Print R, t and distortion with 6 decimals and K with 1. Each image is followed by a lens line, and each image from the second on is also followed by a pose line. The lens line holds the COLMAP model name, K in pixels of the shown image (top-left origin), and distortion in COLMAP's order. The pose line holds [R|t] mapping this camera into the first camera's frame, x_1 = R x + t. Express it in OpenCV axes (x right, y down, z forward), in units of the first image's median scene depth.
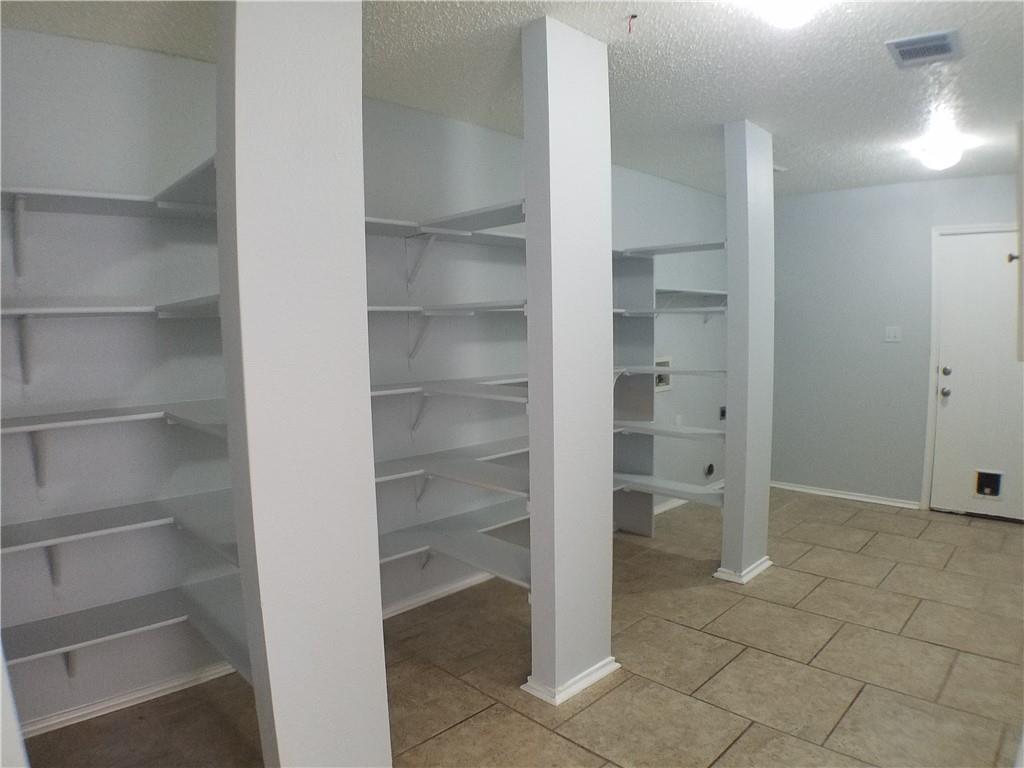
lens RADIAL K [[634.6, 0, 512.0], [0, 634.6, 384.0], [0, 0, 1]] dist [-0.153977, 0.024525]
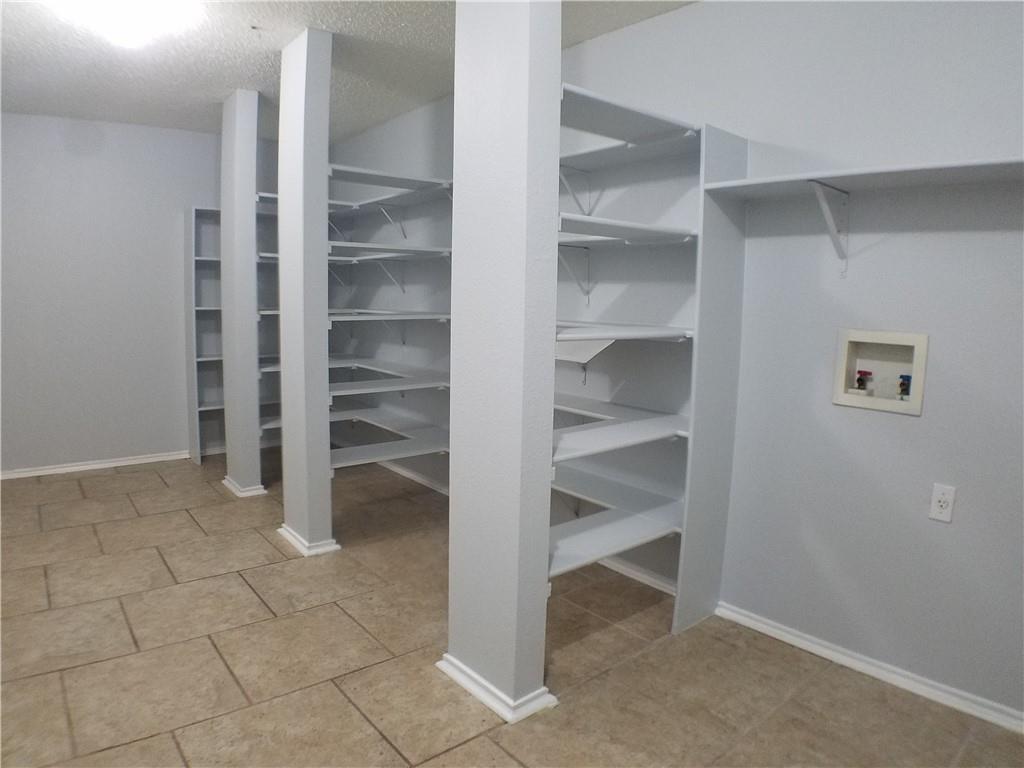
lens RADIAL K [[634.6, 0, 512.0], [0, 634.6, 384.0], [0, 0, 1]] dist [-0.153977, 0.024525]
pose [[-0.080620, 0.143203, -0.986404, 1.320092], [-0.110223, 0.982275, 0.151612, -0.084504], [0.990632, 0.120947, -0.063407, 1.497972]]
